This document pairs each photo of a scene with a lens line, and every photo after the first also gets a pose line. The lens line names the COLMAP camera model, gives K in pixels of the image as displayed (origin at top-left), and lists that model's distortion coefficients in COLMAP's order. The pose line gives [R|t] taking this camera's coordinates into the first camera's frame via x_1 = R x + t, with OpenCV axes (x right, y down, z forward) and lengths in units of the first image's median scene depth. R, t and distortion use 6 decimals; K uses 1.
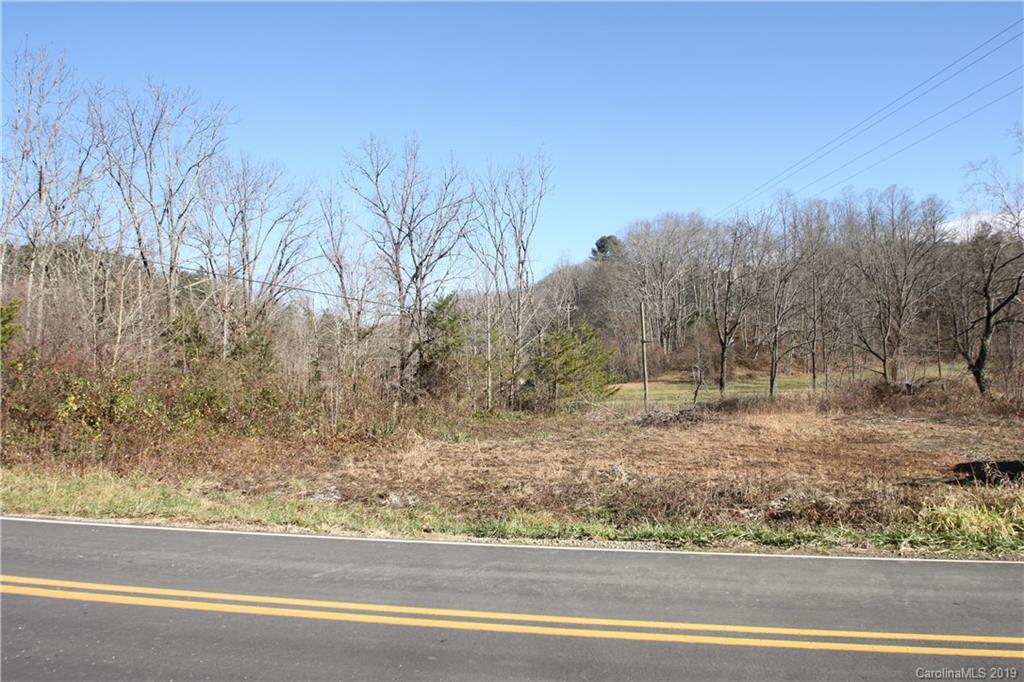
lens RADIAL K [[688.9, 0, 514.1], [0, 688.9, 338.0], [0, 0, 1]] dist [-0.004474, -0.000631]
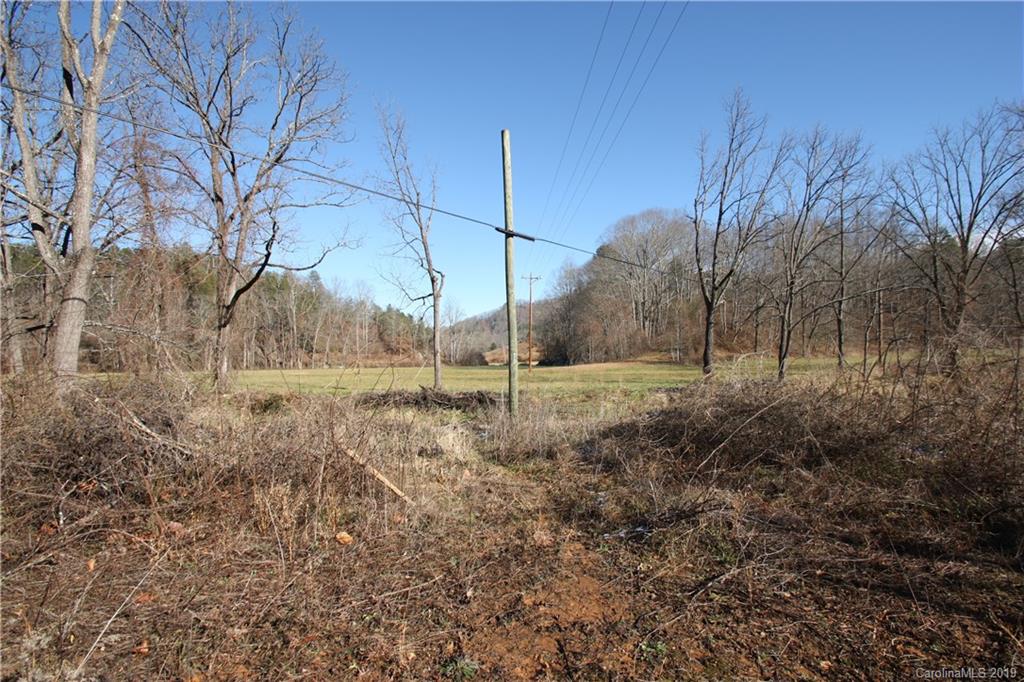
lens RADIAL K [[469.8, 0, 525.7], [0, 469.8, 346.3], [0, 0, 1]] dist [-0.001912, -0.000235]
pose [[0.998199, 0.008951, -0.059315, 0.084030], [-0.007495, 0.999666, 0.024739, 0.023732], [0.059517, -0.024250, 0.997933, 0.294179]]
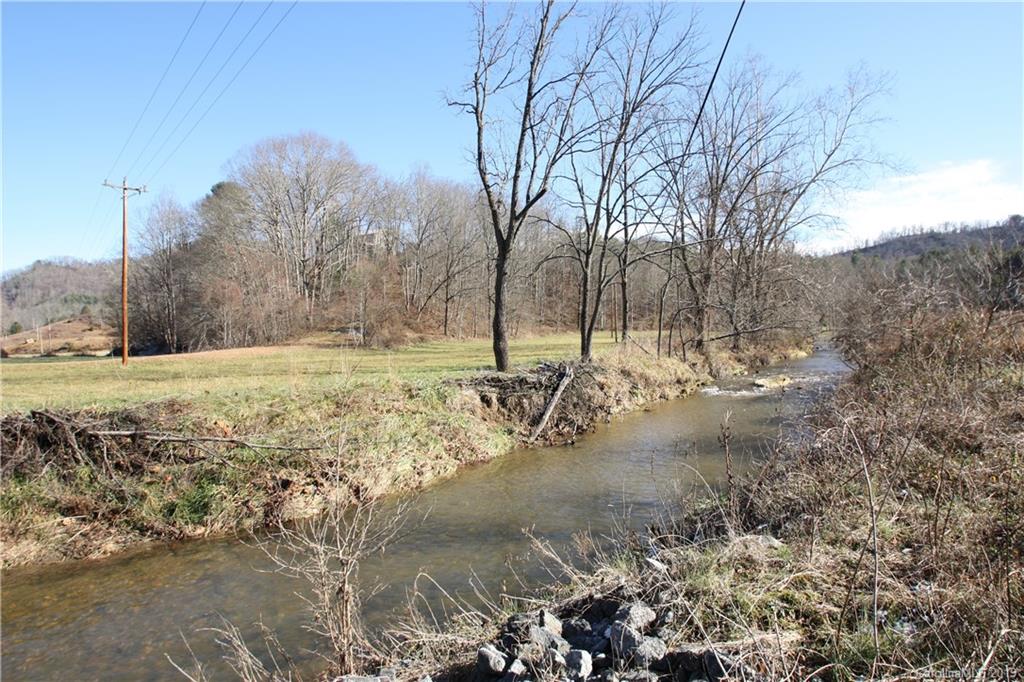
lens RADIAL K [[565.7, 0, 515.0], [0, 565.7, 348.0], [0, 0, 1]] dist [-0.015742, -0.007799]
pose [[0.821514, -0.001369, 0.570187, 0.060223], [-0.027955, 0.998698, 0.042675, 0.034399], [-0.569503, -0.050998, 0.820406, 0.399396]]
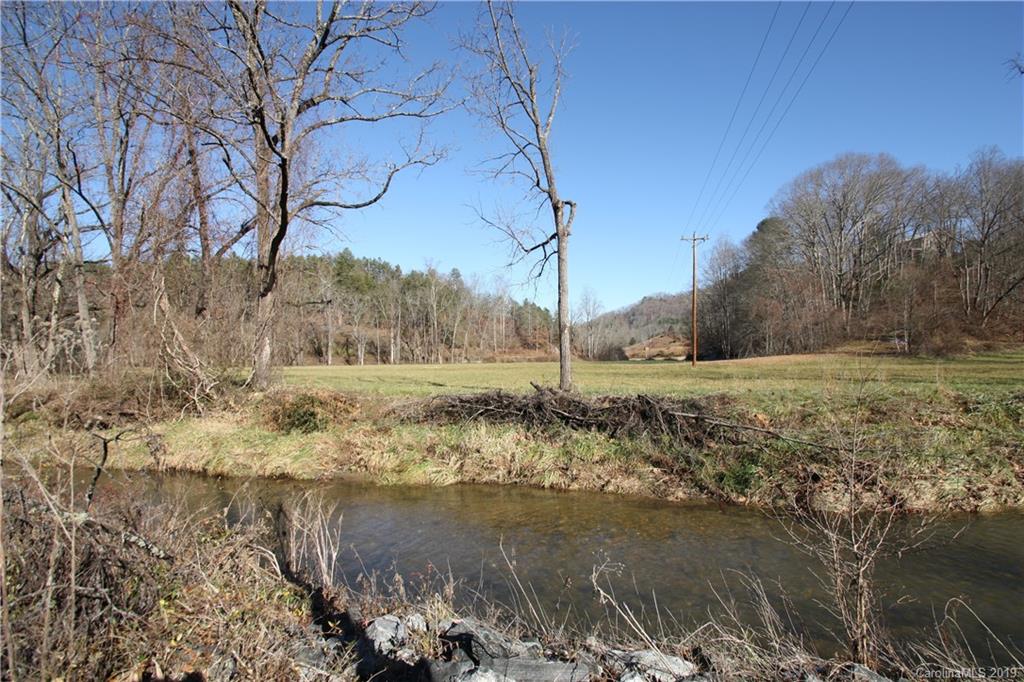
lens RADIAL K [[469.8, 0, 532.8], [0, 469.8, 348.0], [0, 0, 1]] dist [-0.001912, -0.000235]
pose [[0.944291, 0.002880, -0.329098, 0.062027], [0.009602, 0.999295, 0.036296, 0.034301], [0.328970, -0.037434, 0.943598, 0.396255]]
